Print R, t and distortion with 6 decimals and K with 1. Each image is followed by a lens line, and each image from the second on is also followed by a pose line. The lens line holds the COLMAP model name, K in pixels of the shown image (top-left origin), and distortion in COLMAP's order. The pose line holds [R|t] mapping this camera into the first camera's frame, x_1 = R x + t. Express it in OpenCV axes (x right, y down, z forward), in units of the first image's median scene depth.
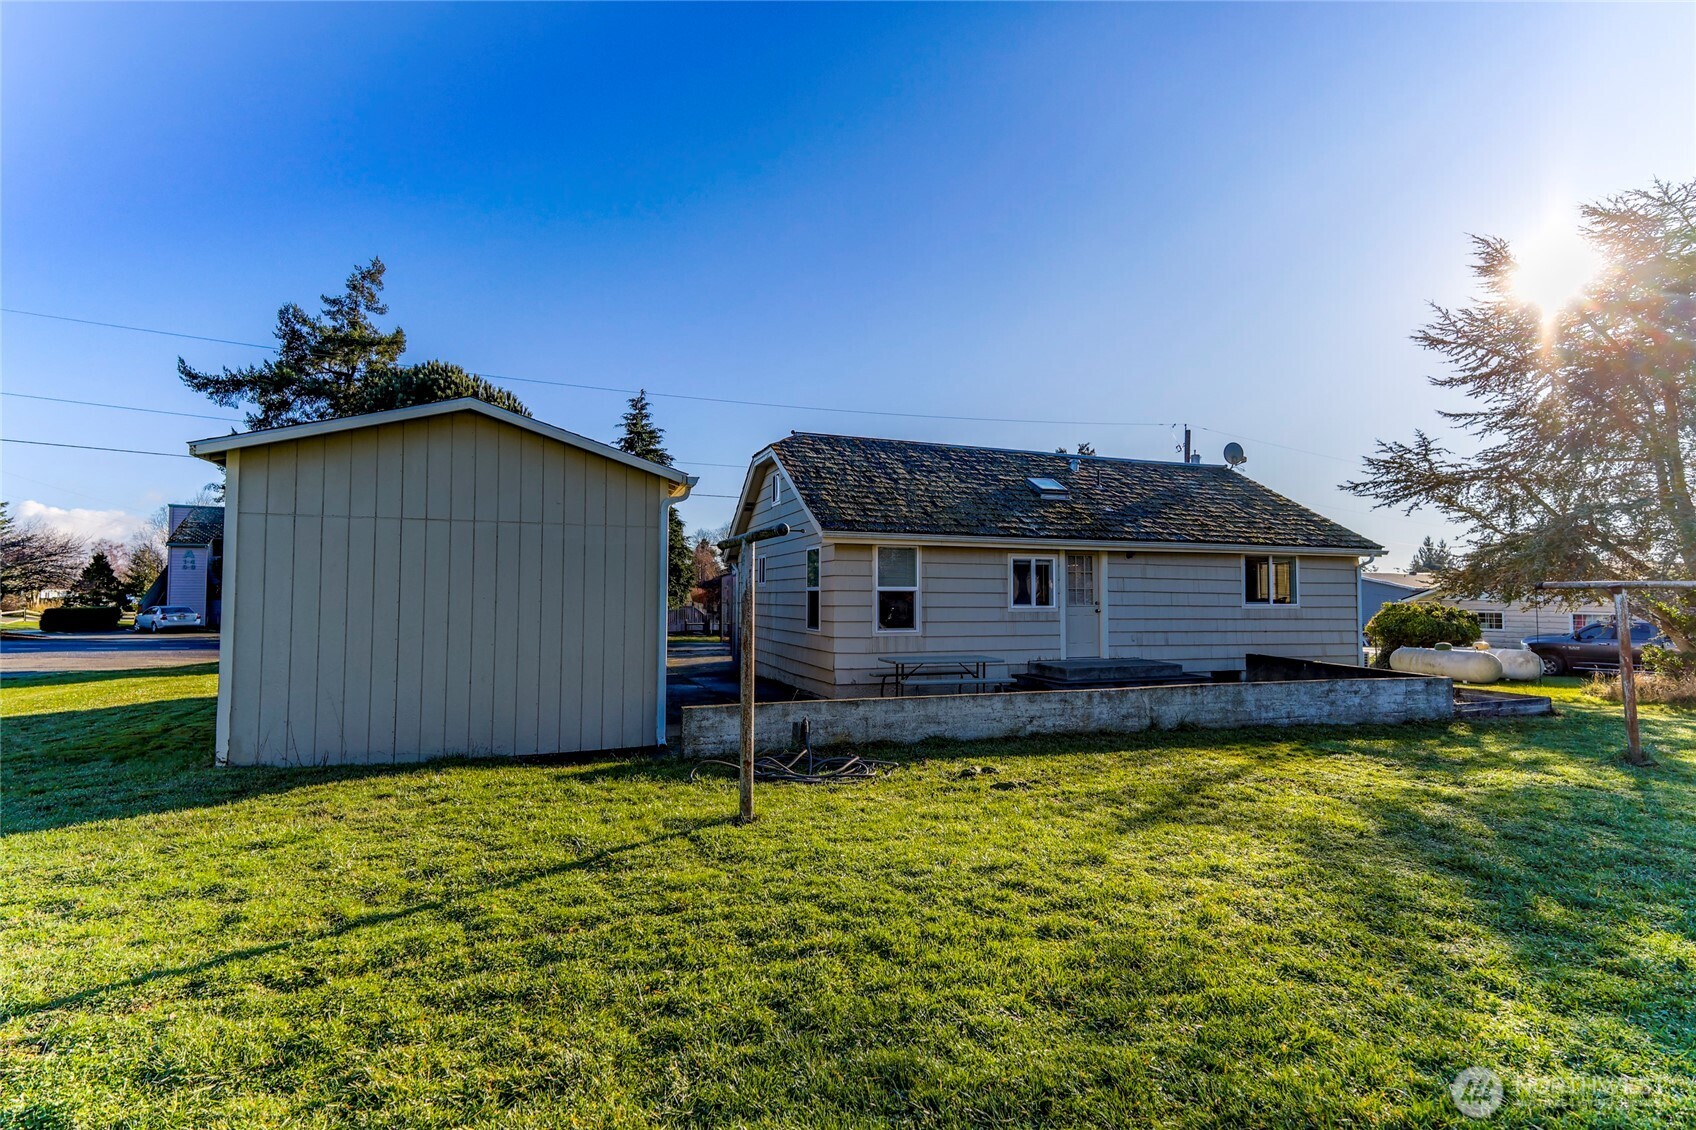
lens RADIAL K [[800.1, 0, 855.1], [0, 800.1, 575.5], [0, 0, 1]] dist [0.000370, -0.000368]
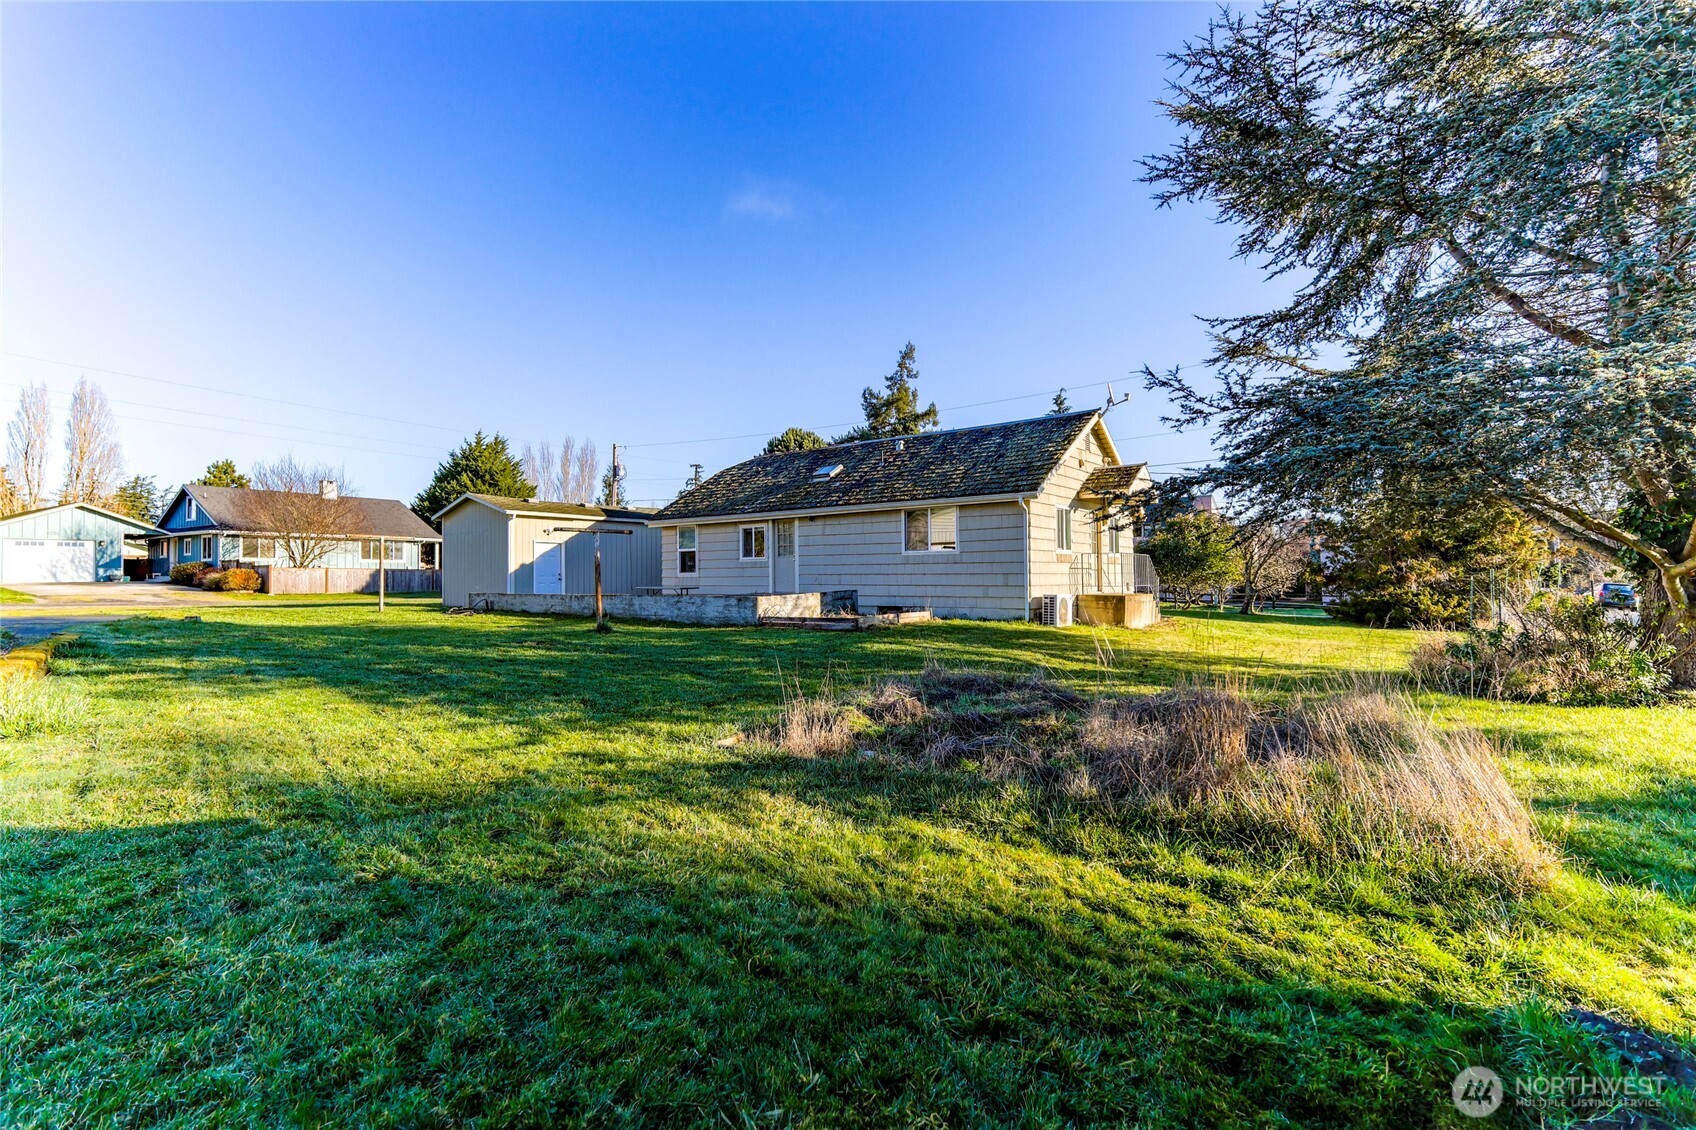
lens RADIAL K [[800.1, 0, 853.4], [0, 800.1, 562.1], [0, 0, 1]] dist [0.000370, -0.000368]
pose [[0.519129, -0.034171, -0.854012, 1.661213], [0.043096, 0.998976, -0.013775, 0.077430], [0.853608, -0.029654, 0.520070, 0.347284]]
